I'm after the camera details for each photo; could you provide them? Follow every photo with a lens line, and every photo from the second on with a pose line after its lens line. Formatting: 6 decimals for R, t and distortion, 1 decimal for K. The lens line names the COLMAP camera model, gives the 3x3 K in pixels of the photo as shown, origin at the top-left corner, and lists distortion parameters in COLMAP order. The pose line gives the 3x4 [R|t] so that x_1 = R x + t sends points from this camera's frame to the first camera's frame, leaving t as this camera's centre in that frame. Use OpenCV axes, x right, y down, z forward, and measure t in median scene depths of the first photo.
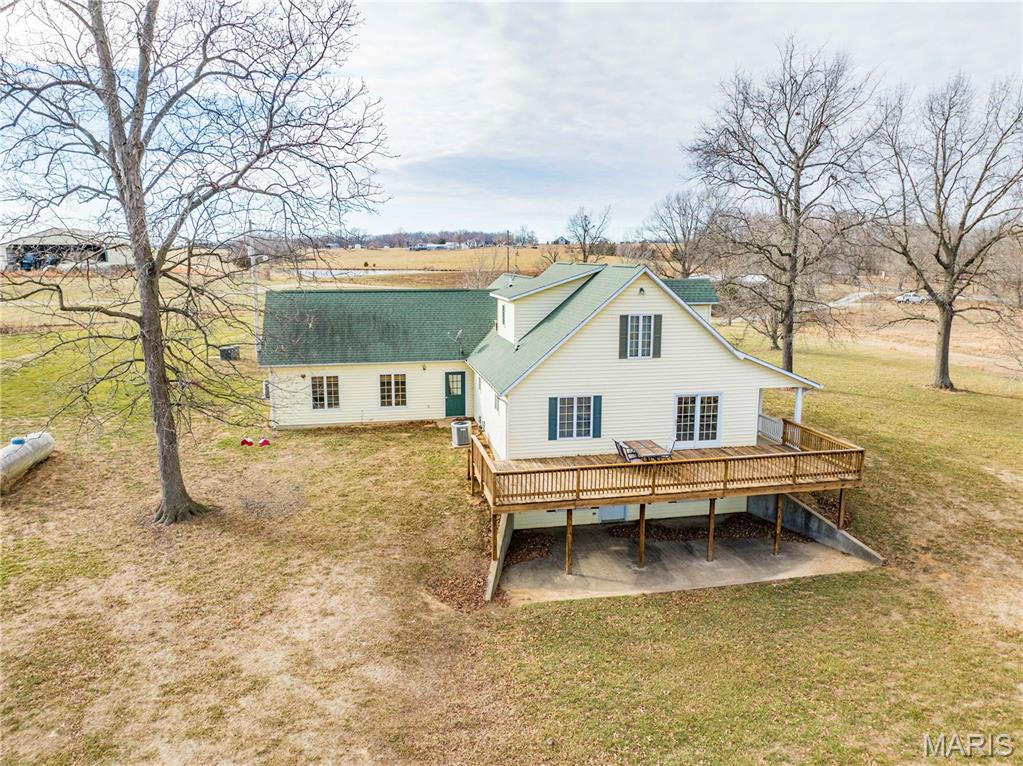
lens RADIAL K [[723.0, 0, 518.3], [0, 723.0, 380.6], [0, 0, 1]] dist [-0.047746, 0.010531]
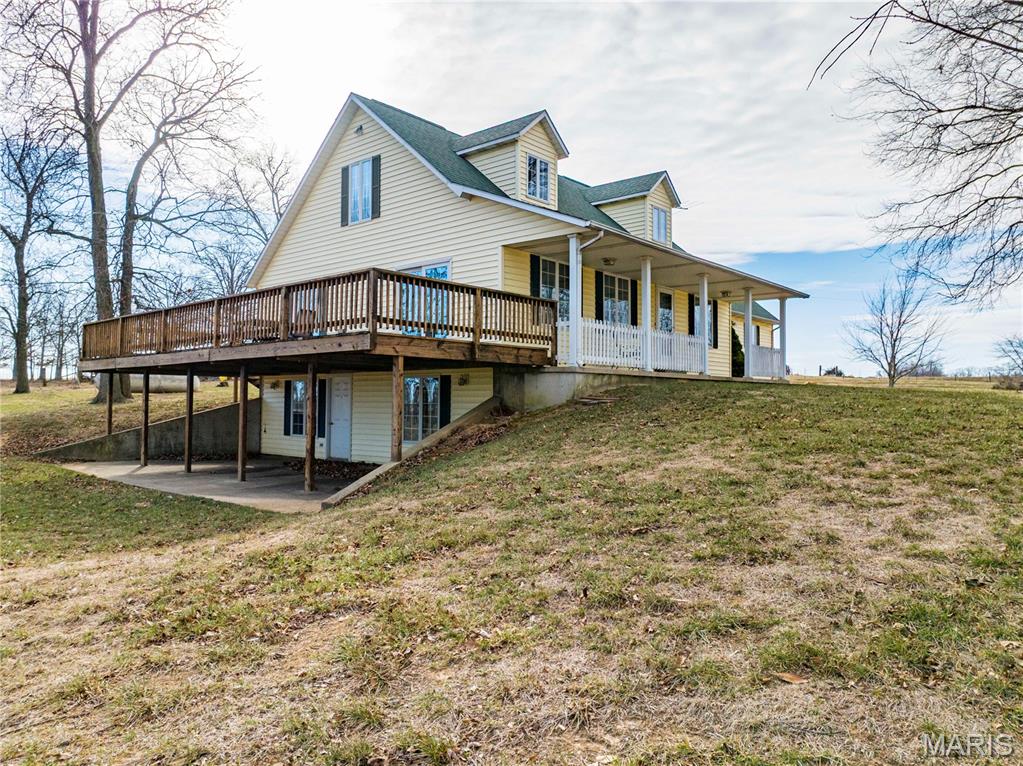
lens RADIAL K [[723.0, 0, 518.3], [0, 723.0, 380.6], [0, 0, 1]] dist [-0.047746, 0.010531]
pose [[0.611882, -0.024604, -0.790566, 0.833583], [-0.139137, 0.980581, -0.138206, 0.201522], [0.778615, 0.194563, 0.596577, 0.739696]]
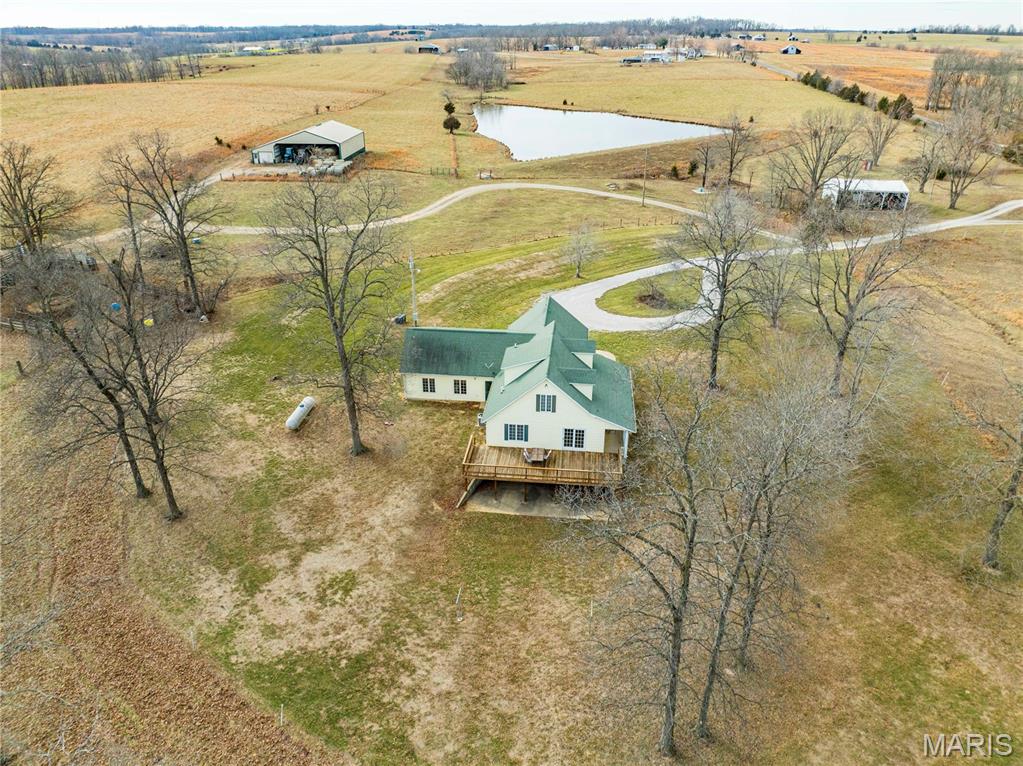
lens RADIAL K [[723.0, 0, 518.3], [0, 723.0, 380.6], [0, 0, 1]] dist [-0.047746, 0.010531]
pose [[0.953548, 0.137250, -0.268159, 0.685889], [-0.056988, 0.956292, 0.286807, -0.775011], [0.295803, -0.258202, 0.919691, -1.081141]]
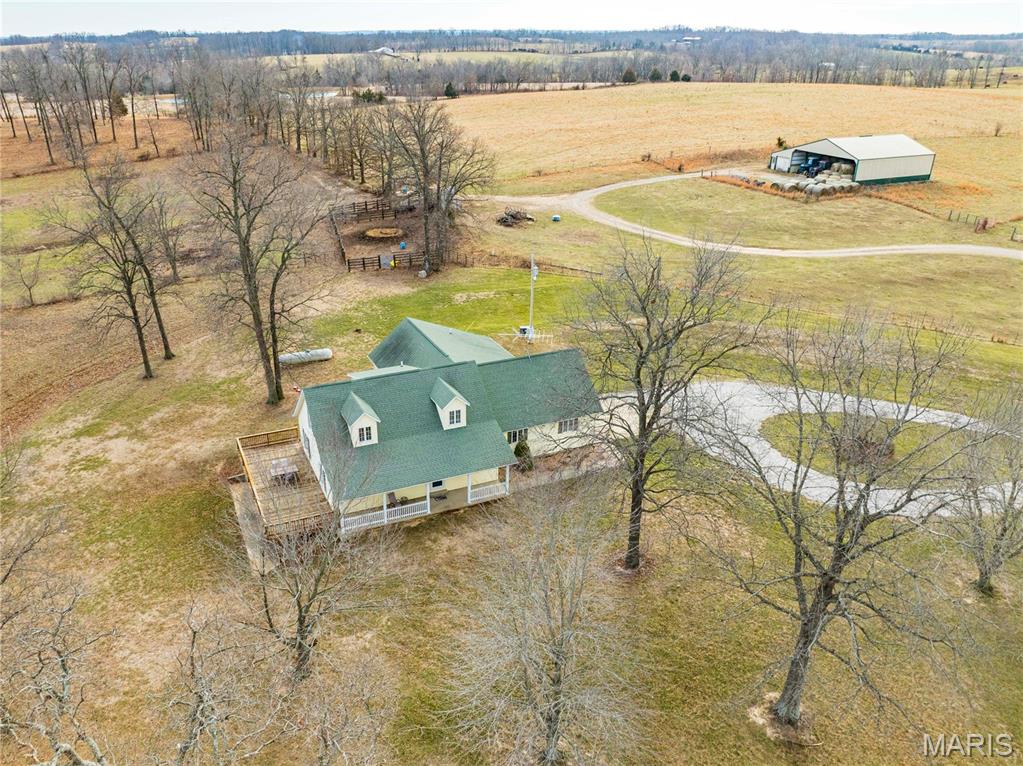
lens RADIAL K [[796.1, 0, 469.7], [0, 796.1, 386.3], [0, 0, 1]] dist [-0.073984, 0.050032]
pose [[0.194559, 0.401153, -0.895111, 2.070225], [-0.169129, 0.912601, 0.372230, -0.986293], [0.966200, 0.078969, 0.245402, 0.893507]]
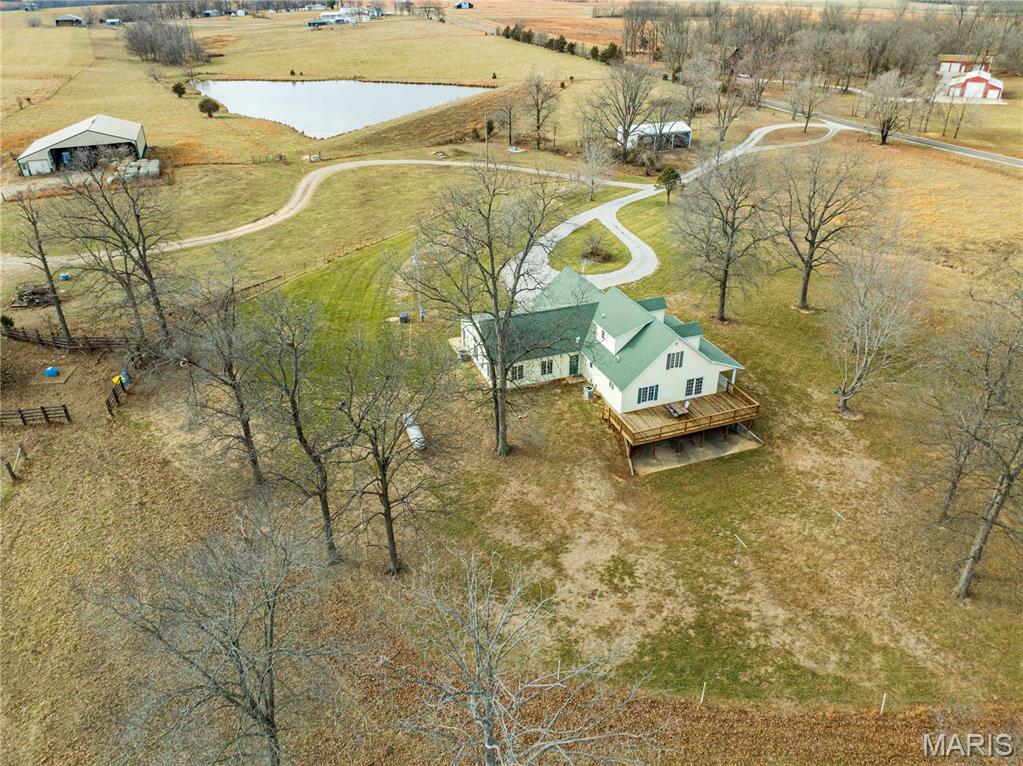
lens RADIAL K [[723.0, 0, 518.3], [0, 723.0, 380.6], [0, 0, 1]] dist [-0.047746, 0.010531]
pose [[0.988994, -0.080107, 0.124397, -0.663869], [0.035051, 0.943670, 0.329025, -0.820498], [-0.143747, -0.321043, 0.936092, -1.224969]]
